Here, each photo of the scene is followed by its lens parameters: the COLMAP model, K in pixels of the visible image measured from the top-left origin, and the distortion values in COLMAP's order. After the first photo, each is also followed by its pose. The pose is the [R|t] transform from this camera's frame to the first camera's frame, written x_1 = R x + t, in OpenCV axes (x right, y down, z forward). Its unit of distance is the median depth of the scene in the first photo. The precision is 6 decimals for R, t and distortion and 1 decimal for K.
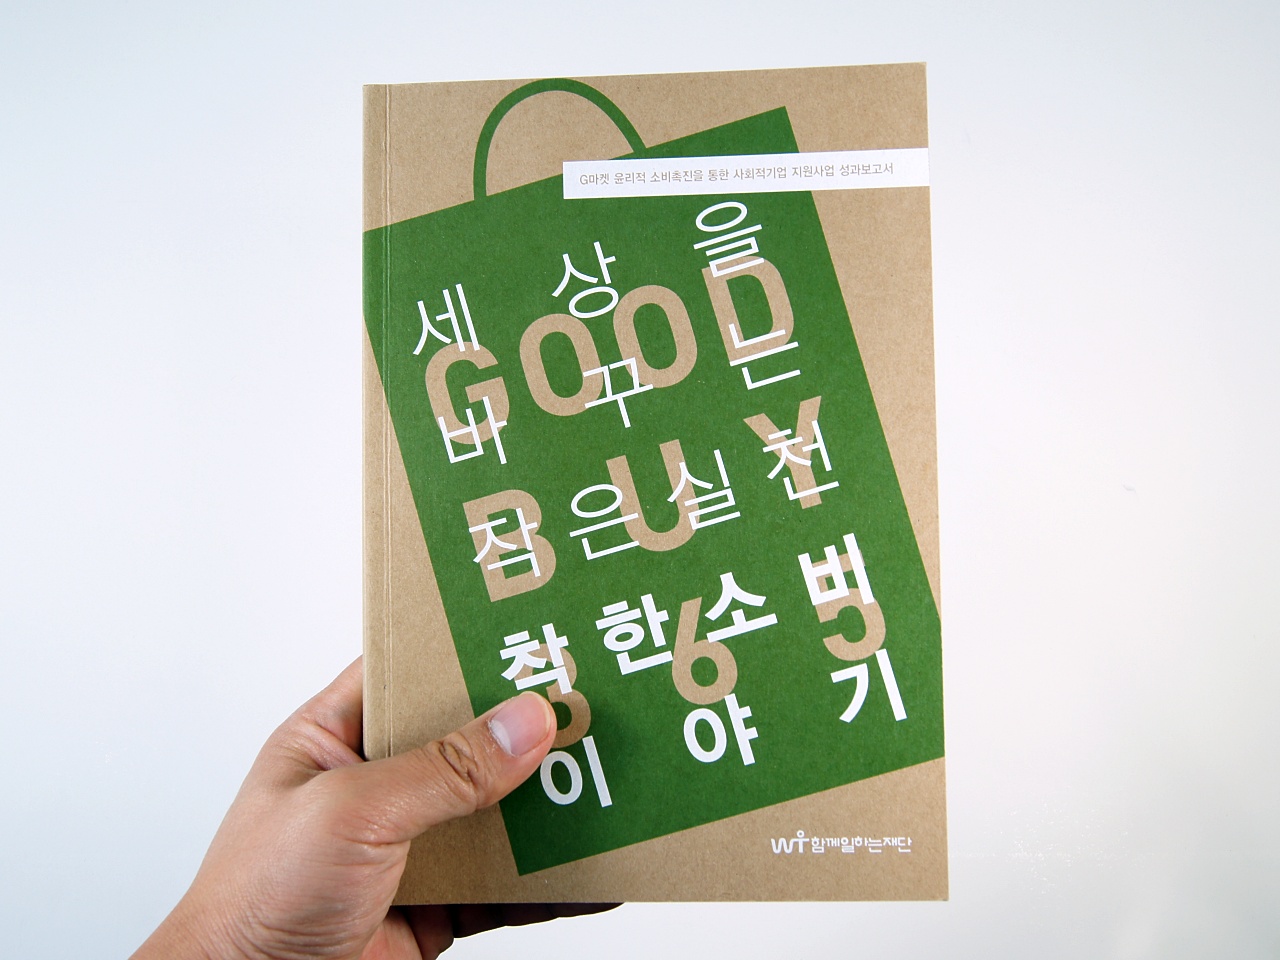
lens RADIAL K [[1462.2, 0, 640.0], [0, 1462.2, 480.0], [0, 0, 1]] dist [-0.005865, 0.002424]
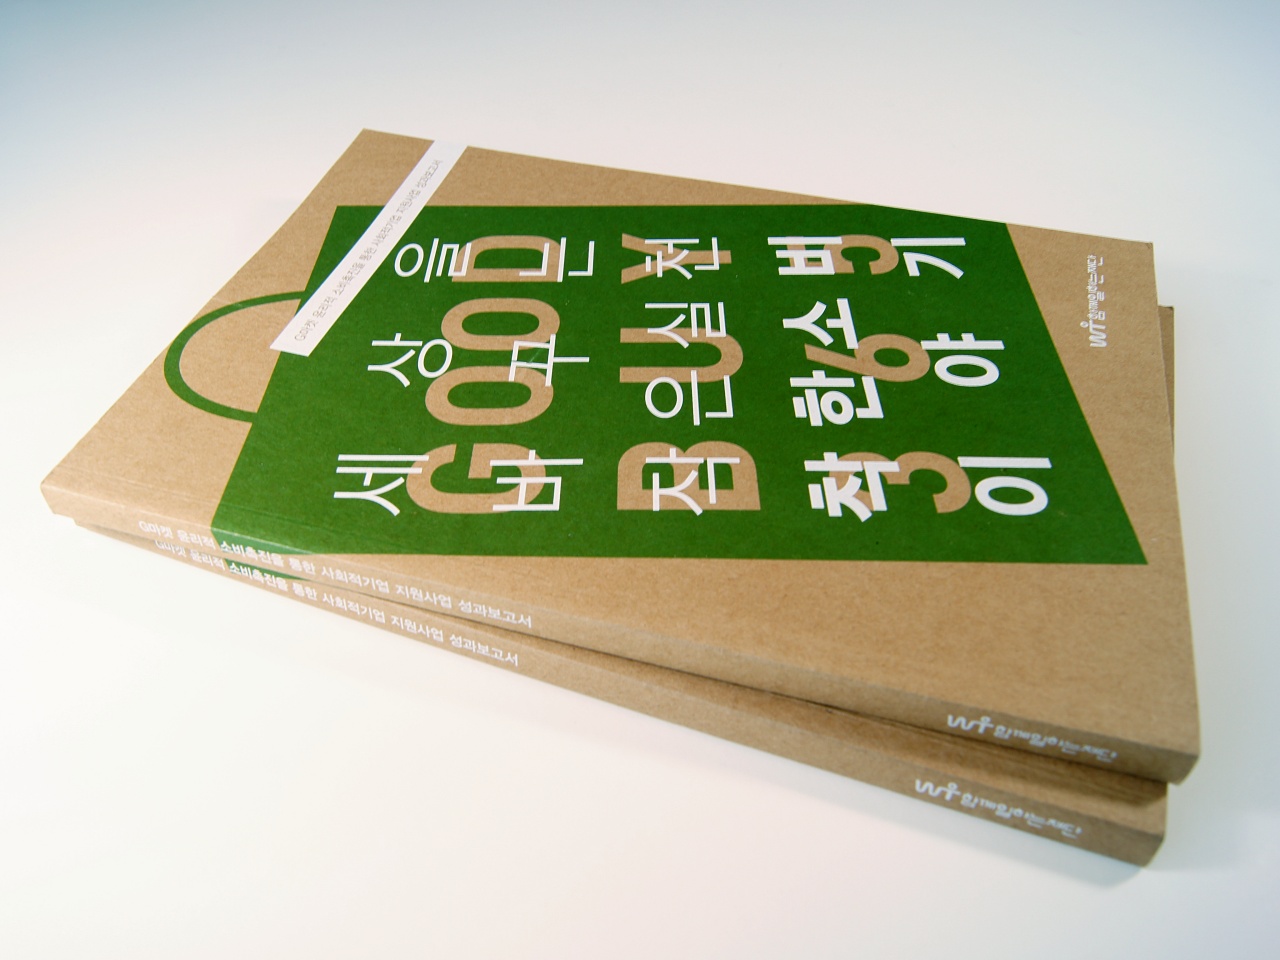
lens RADIAL K [[992.3, 0, 640.0], [0, 992.3, 480.0], [0, 0, 1]] dist [-0.073950, -0.000927]
pose [[0.289004, -0.714364, 0.637307, -0.413531], [0.956460, 0.243801, -0.160453, 0.100248], [-0.040754, 0.655931, 0.753720, 0.618107]]
